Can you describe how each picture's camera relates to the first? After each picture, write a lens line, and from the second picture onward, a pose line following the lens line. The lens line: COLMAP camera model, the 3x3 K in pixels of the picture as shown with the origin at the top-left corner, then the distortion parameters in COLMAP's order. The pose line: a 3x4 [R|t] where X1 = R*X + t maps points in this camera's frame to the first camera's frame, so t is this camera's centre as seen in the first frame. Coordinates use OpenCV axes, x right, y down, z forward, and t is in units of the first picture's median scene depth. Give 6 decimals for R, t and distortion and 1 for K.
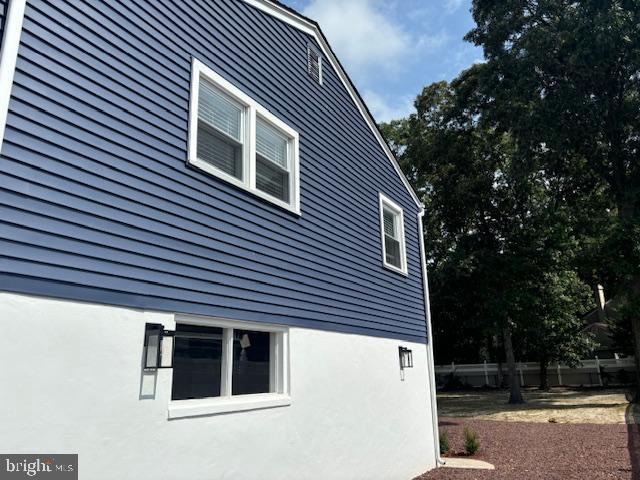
lens RADIAL K [[490.9, 0, 321.4], [0, 490.9, 244.2], [0, 0, 1]] dist [0.055753, -0.063535]
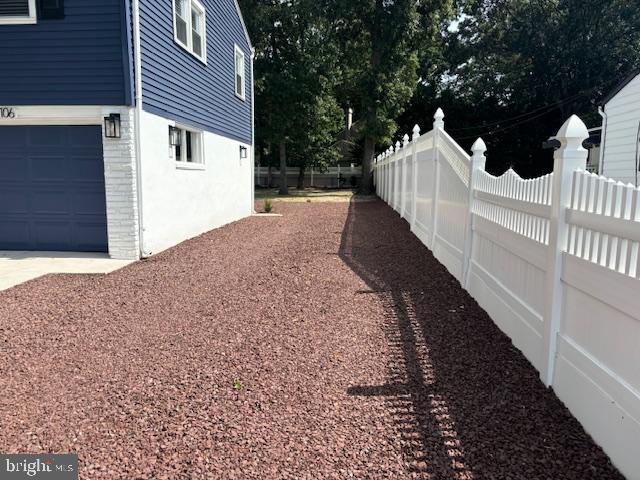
lens RADIAL K [[490.9, 0, 321.4], [0, 490.9, 244.2], [0, 0, 1]] dist [0.055753, -0.063535]
pose [[0.894110, -0.023350, 0.447239, -0.118410], [-0.147215, 0.927821, 0.342748, -0.032474], [-0.422961, -0.372295, 0.826136, -0.210964]]
